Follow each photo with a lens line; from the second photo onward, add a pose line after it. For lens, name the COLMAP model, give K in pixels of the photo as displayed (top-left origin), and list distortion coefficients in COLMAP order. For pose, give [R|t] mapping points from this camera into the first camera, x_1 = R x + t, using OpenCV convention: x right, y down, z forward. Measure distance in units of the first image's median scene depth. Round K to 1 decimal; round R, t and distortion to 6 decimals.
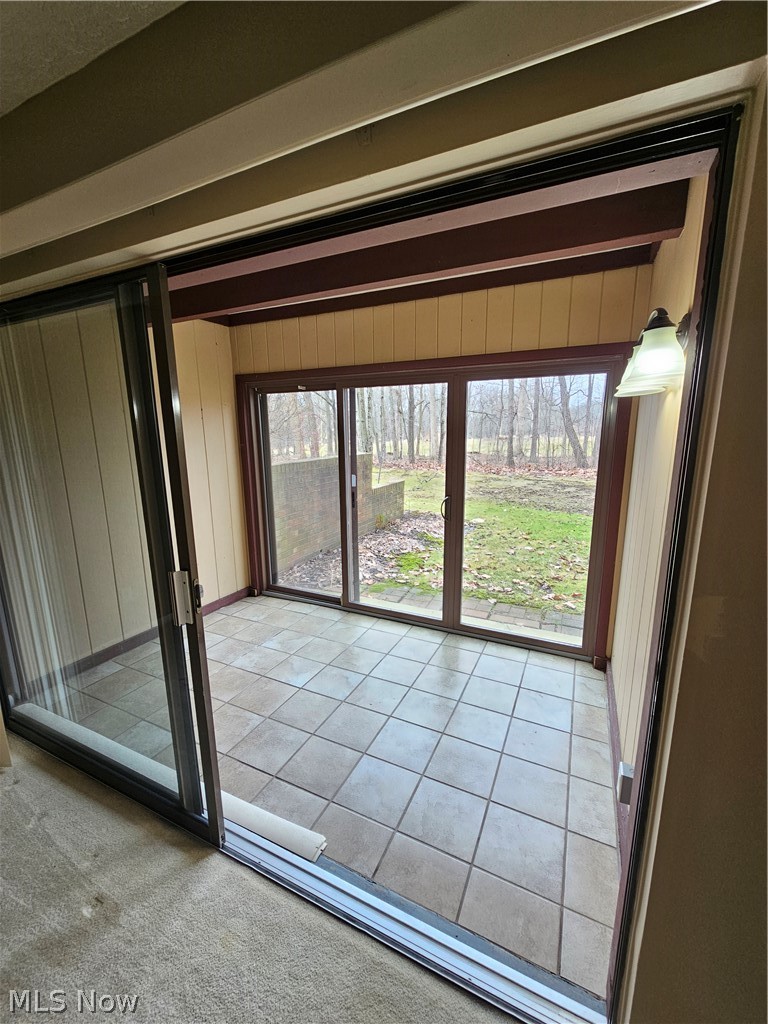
lens RADIAL K [[418.7, 0, 381.5], [0, 418.7, 515.0], [0, 0, 1]] dist [-0.001418, -0.000225]
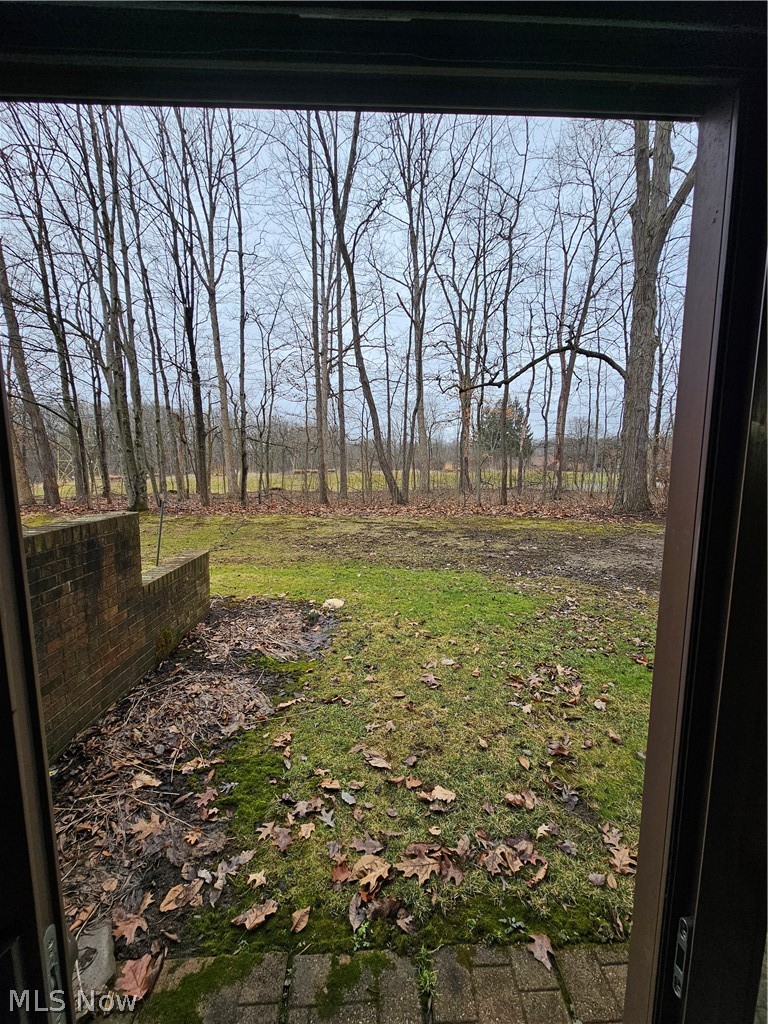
lens RADIAL K [[418.7, 0, 381.5], [0, 418.7, 515.0], [0, 0, 1]] dist [-0.001418, -0.000225]
pose [[0.884501, -0.048335, 0.464027, 0.001013], [0.084343, 0.994797, -0.057147, -0.100145], [-0.458850, 0.089684, 0.883976, 0.483418]]
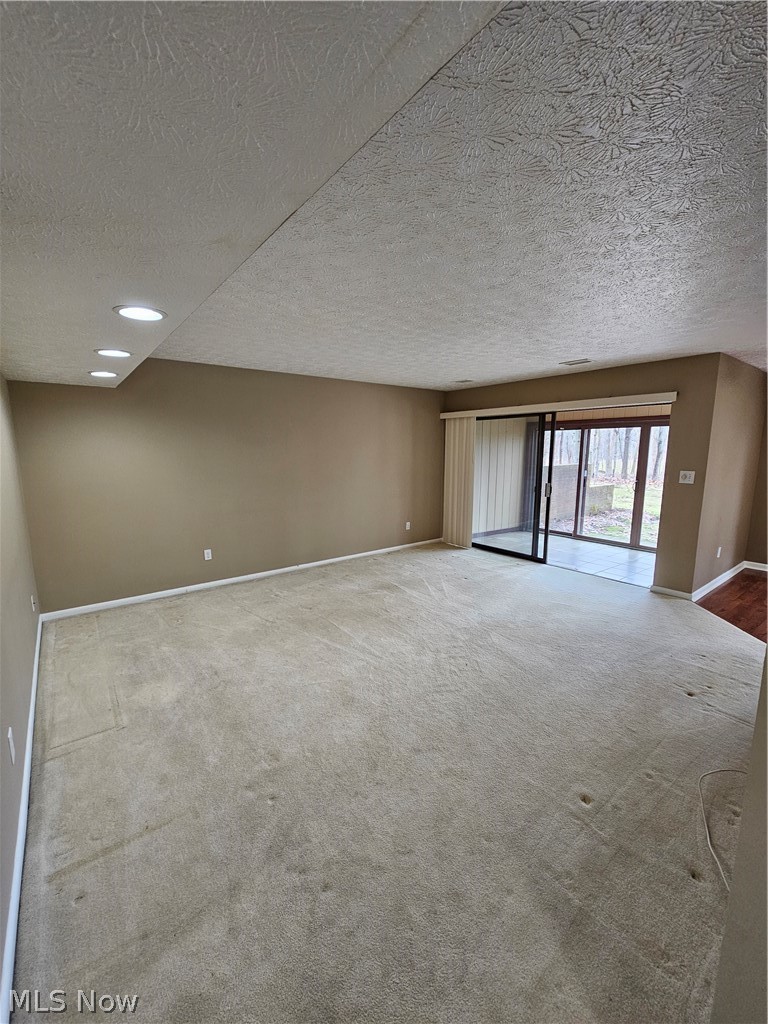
lens RADIAL K [[418.7, 0, 381.5], [0, 418.7, 515.0], [0, 0, 1]] dist [-0.001418, -0.000225]
pose [[0.895802, 0.079387, -0.437306, -0.030469], [-0.098040, 0.994977, -0.020205, 0.158627], [0.433505, 0.060973, 0.899086, -0.772492]]
